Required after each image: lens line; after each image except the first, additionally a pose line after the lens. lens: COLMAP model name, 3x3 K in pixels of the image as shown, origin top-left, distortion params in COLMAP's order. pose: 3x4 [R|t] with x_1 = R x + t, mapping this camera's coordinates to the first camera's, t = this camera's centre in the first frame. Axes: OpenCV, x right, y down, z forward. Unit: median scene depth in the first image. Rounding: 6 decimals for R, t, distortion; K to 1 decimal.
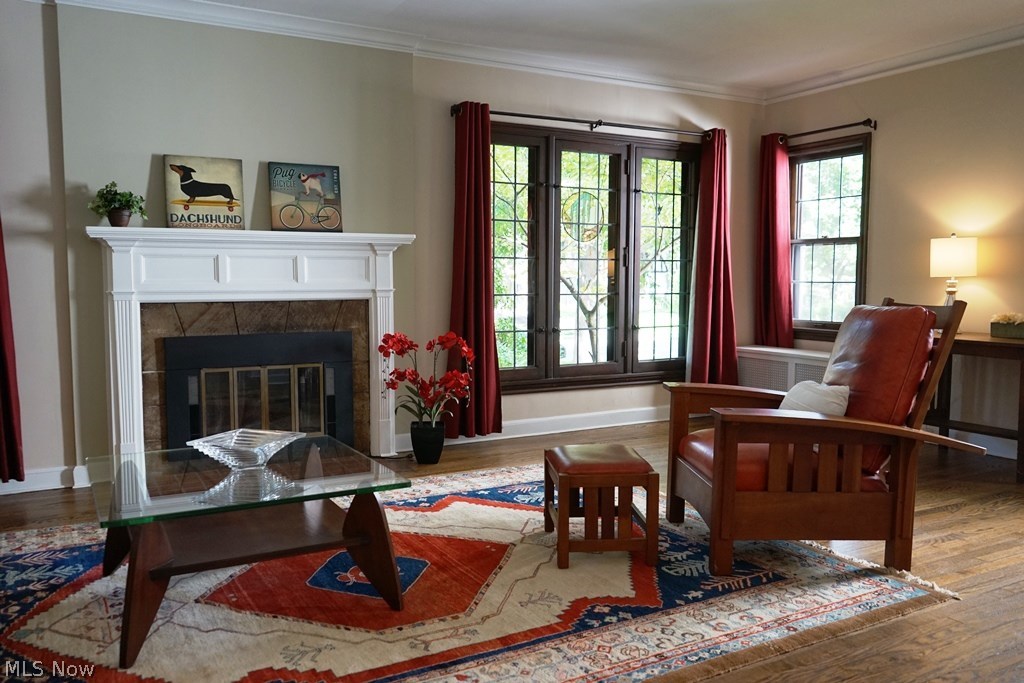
lens RADIAL K [[818.5, 0, 512.0], [0, 818.5, 341.5], [0, 0, 1]] dist [-0.011252, -0.002781]
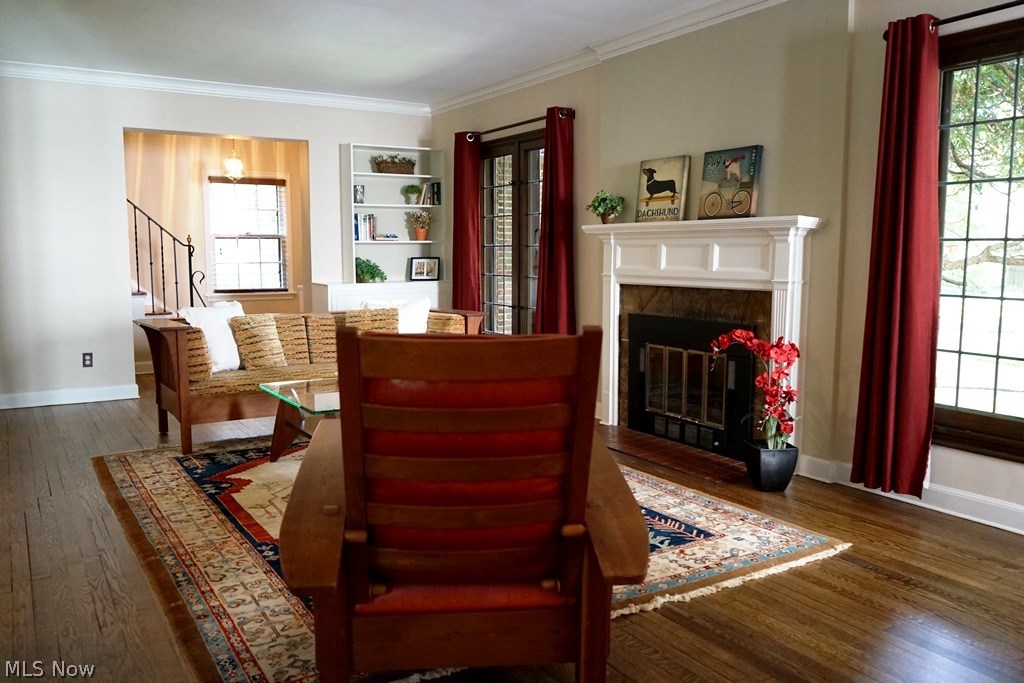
lens RADIAL K [[818.5, 0, 512.0], [0, 818.5, 341.5], [0, 0, 1]] dist [-0.011252, -0.002781]
pose [[0.042836, 0.106310, -0.993410, 0.758978], [-0.081605, 0.991372, 0.102573, -0.071601], [0.995744, 0.076673, 0.051142, 0.742375]]
